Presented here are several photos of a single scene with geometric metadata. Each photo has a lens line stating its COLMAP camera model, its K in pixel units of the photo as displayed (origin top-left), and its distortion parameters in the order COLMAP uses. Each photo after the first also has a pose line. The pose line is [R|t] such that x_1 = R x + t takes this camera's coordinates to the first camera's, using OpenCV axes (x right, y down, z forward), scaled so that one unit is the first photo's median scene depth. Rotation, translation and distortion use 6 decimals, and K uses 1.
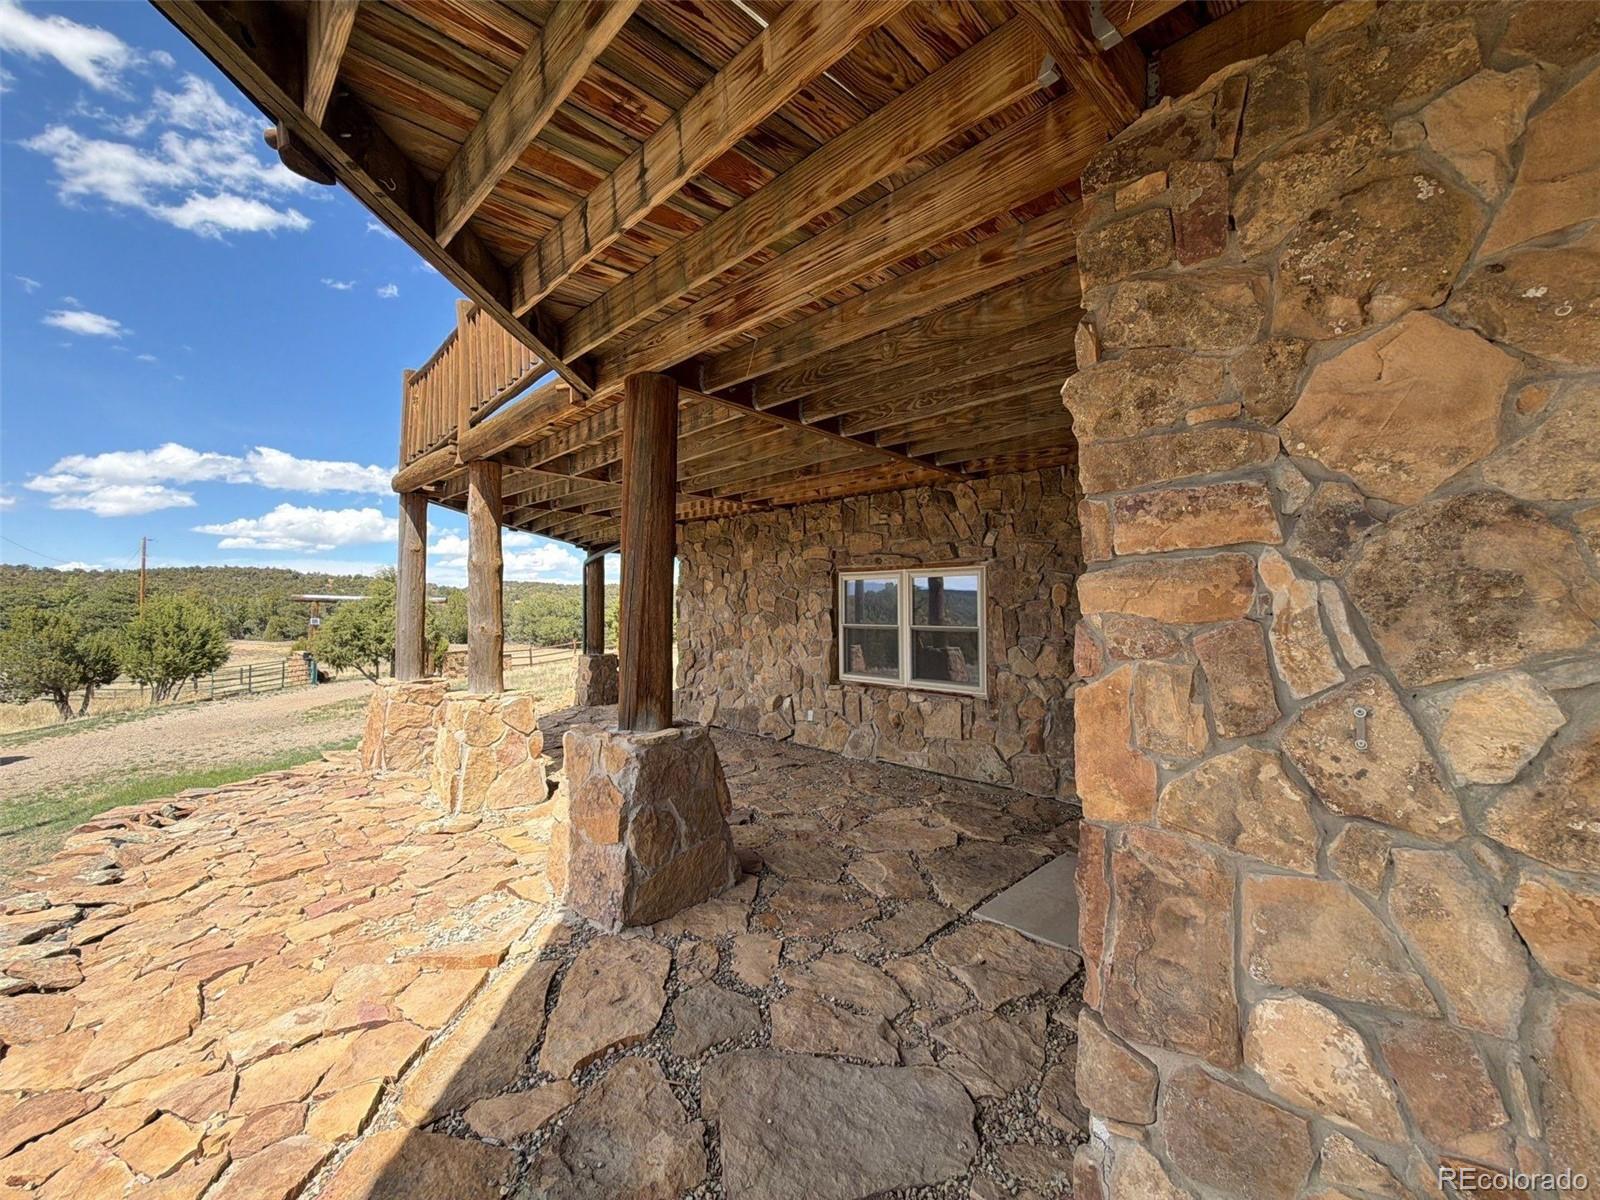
lens RADIAL K [[637.6, 0, 795.8], [0, 637.6, 600.9], [0, 0, 1]] dist [0.000279, -0.000053]
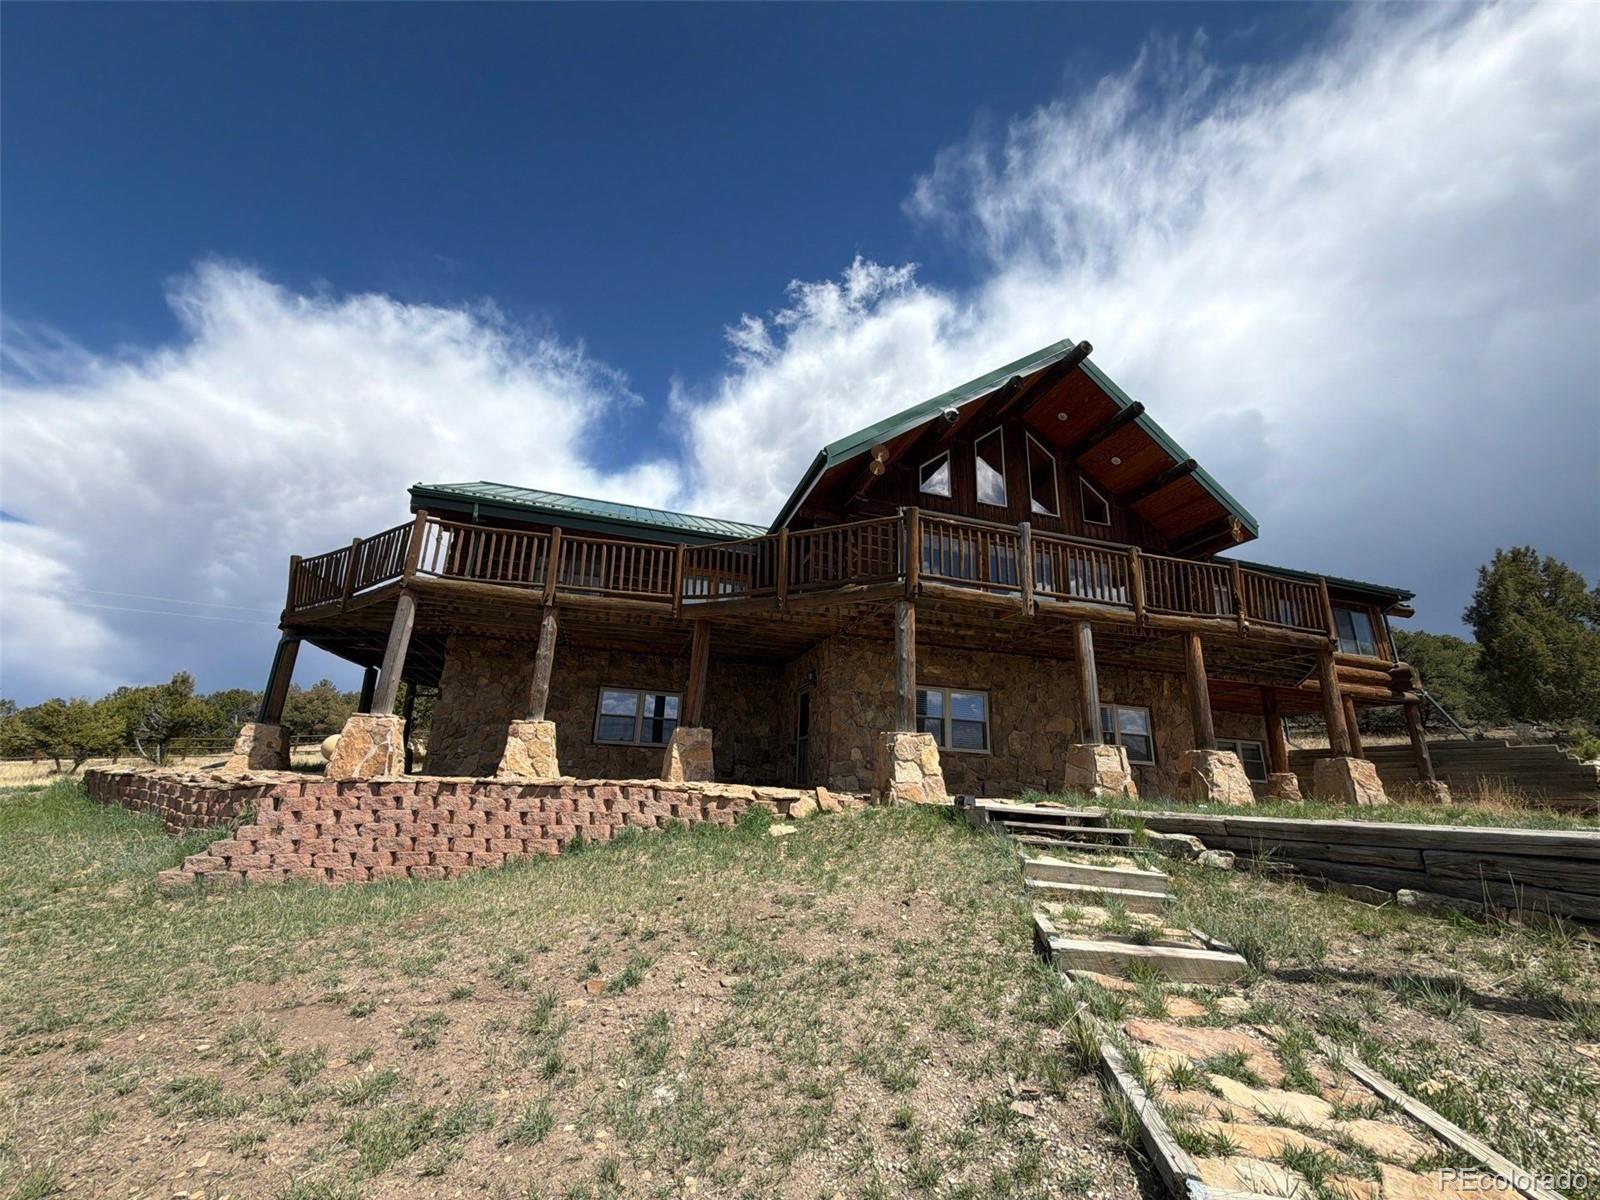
lens RADIAL K [[637.6, 0, 796.6], [0, 637.6, 607.0], [0, 0, 1]] dist [0.000279, -0.000053]
pose [[0.462067, 0.262539, 0.847094, -1.522299], [-0.053034, 0.961647, -0.269114, 0.237420], [-0.885258, 0.079424, 0.458268, -0.495057]]
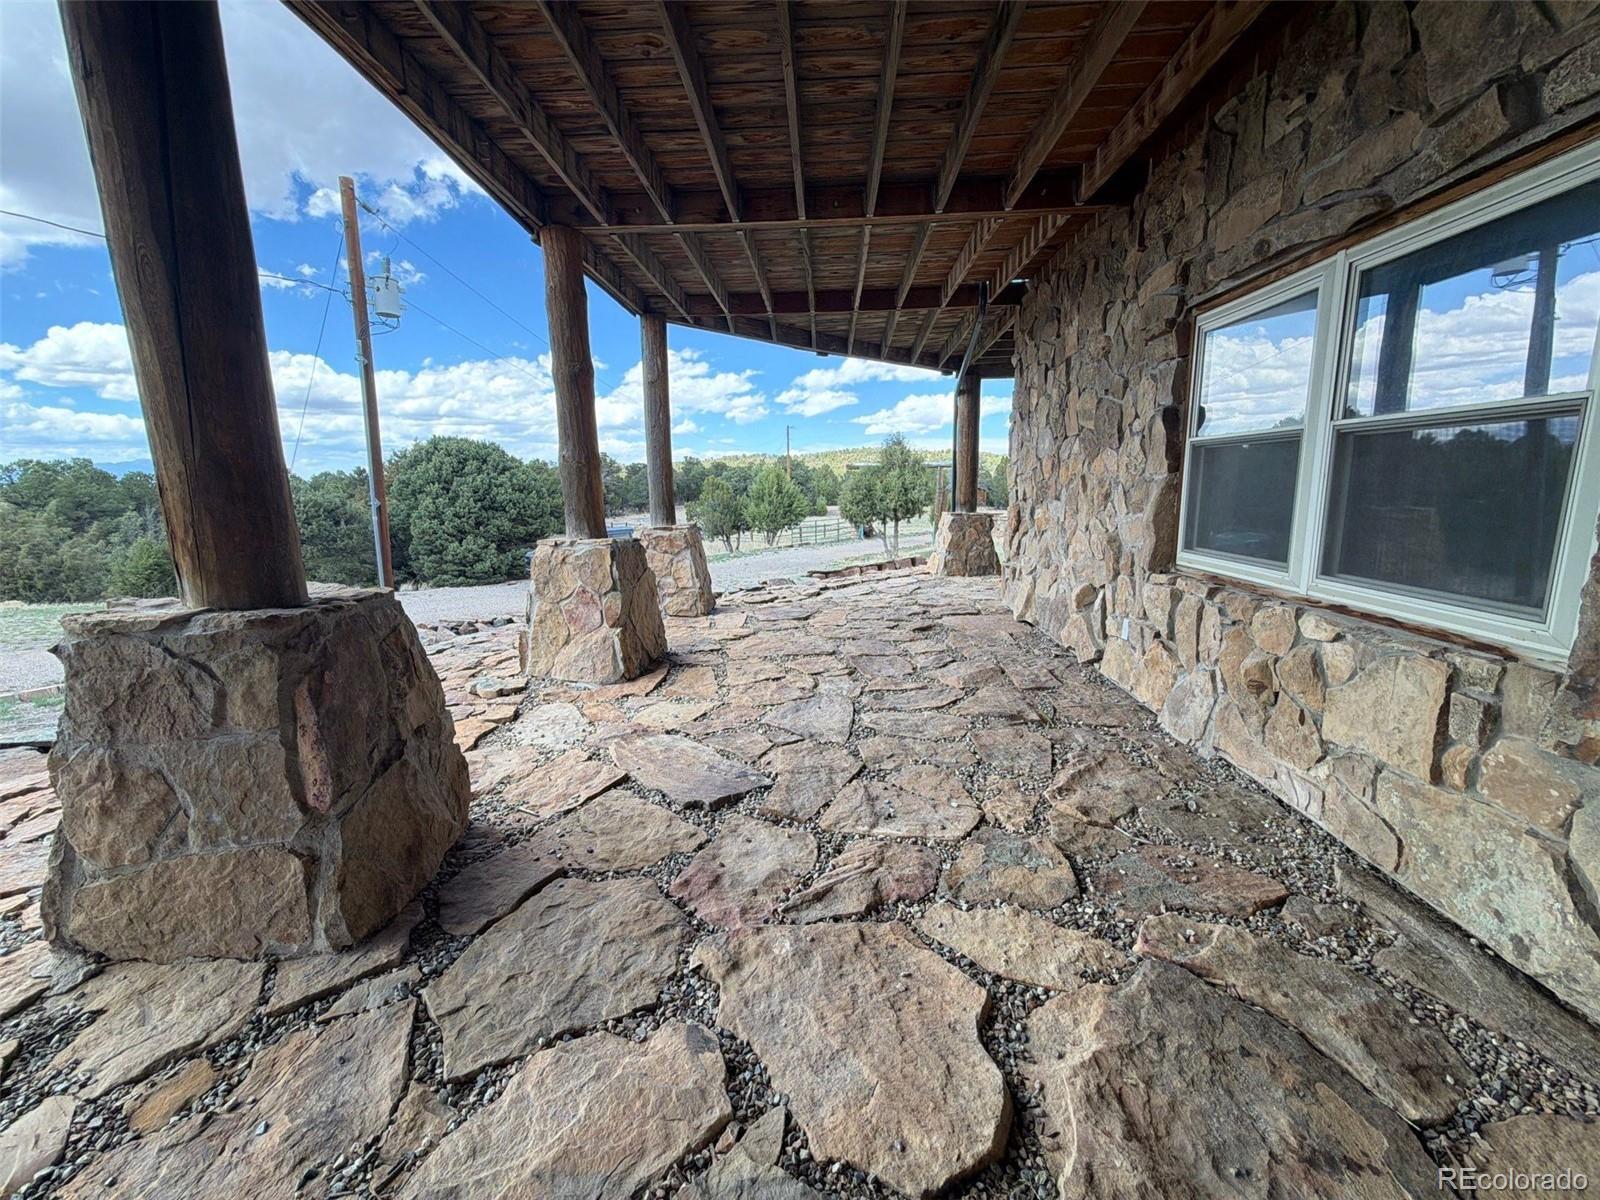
lens RADIAL K [[637.6, 0, 800.0], [0, 637.6, 599.1], [0, 0, 1]] dist [0.000279, -0.000053]
pose [[0.673075, 0.122286, -0.729394, 0.248423], [0.026224, 0.981669, 0.188781, 0.060093], [0.739109, -0.146191, 0.657531, 0.542634]]
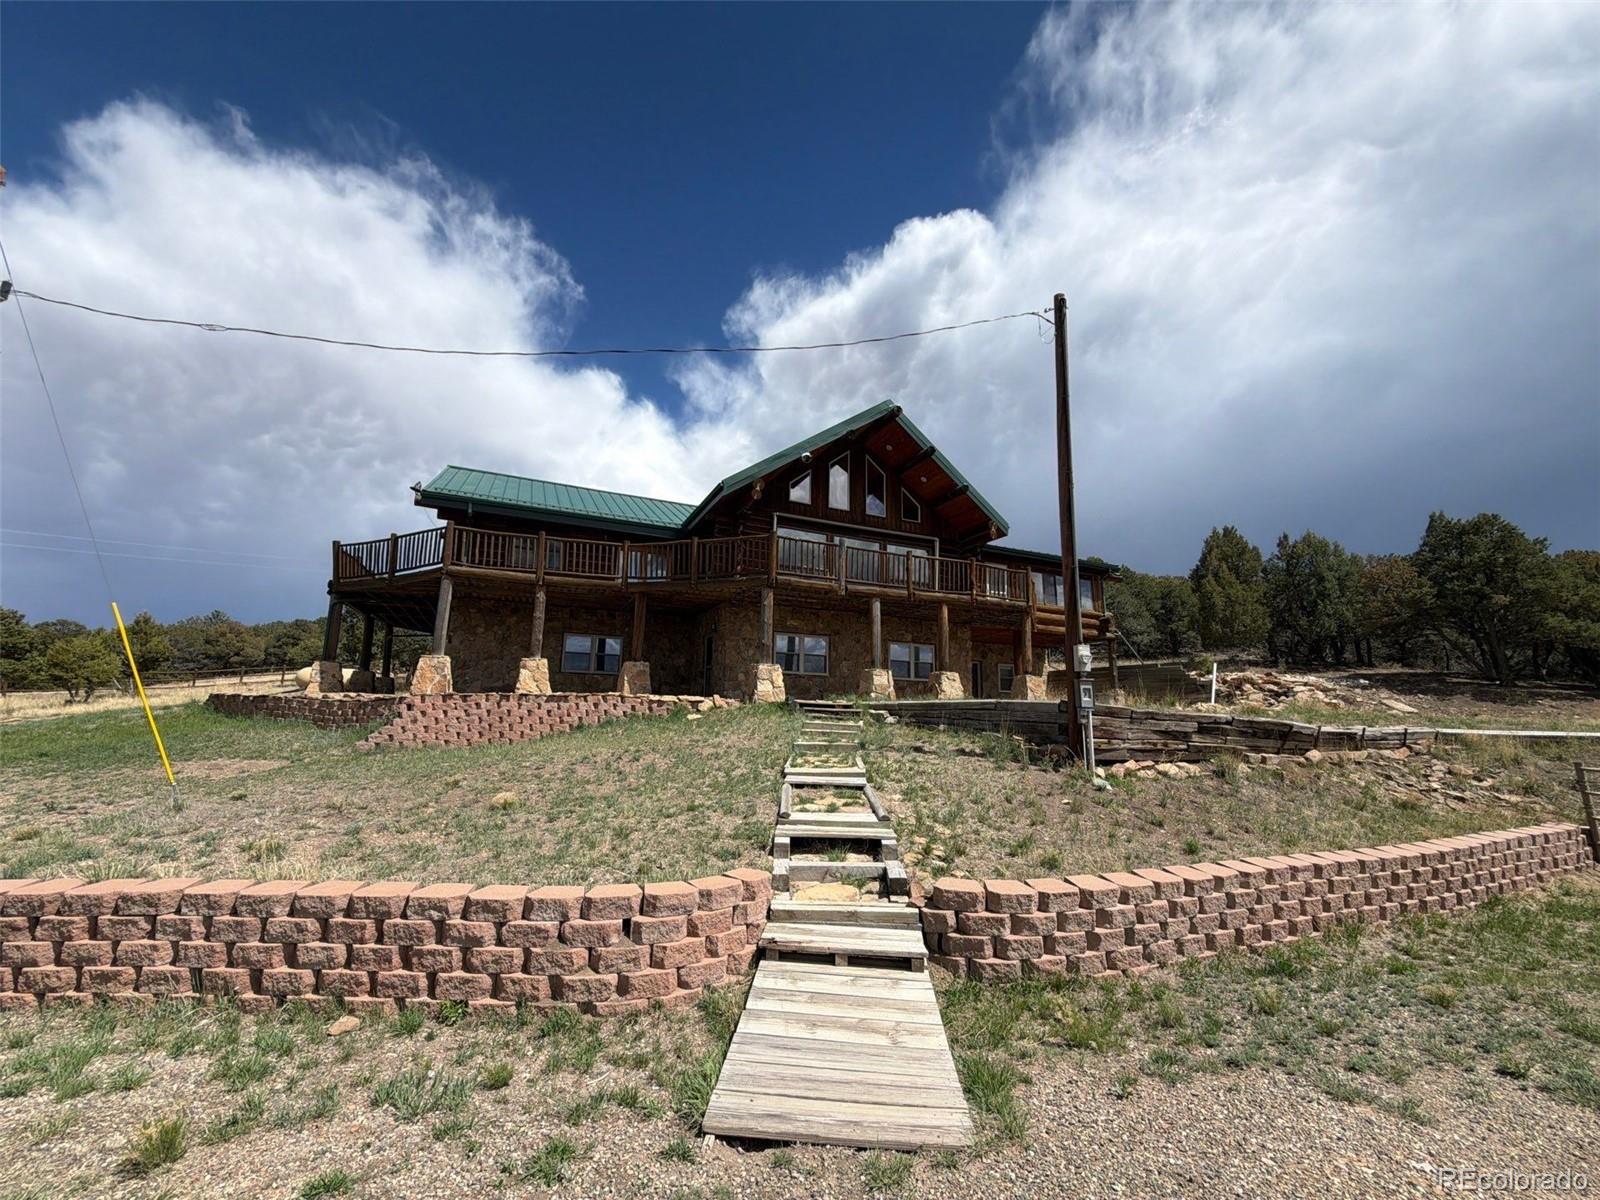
lens RADIAL K [[637.6, 0, 797.2], [0, 637.6, 601.0], [0, 0, 1]] dist [0.000279, -0.000053]
pose [[0.340320, 0.174339, 0.924007, -2.405387], [-0.032762, 0.984264, -0.173641, 0.295649], [-0.939739, 0.028822, 0.340676, -0.993045]]
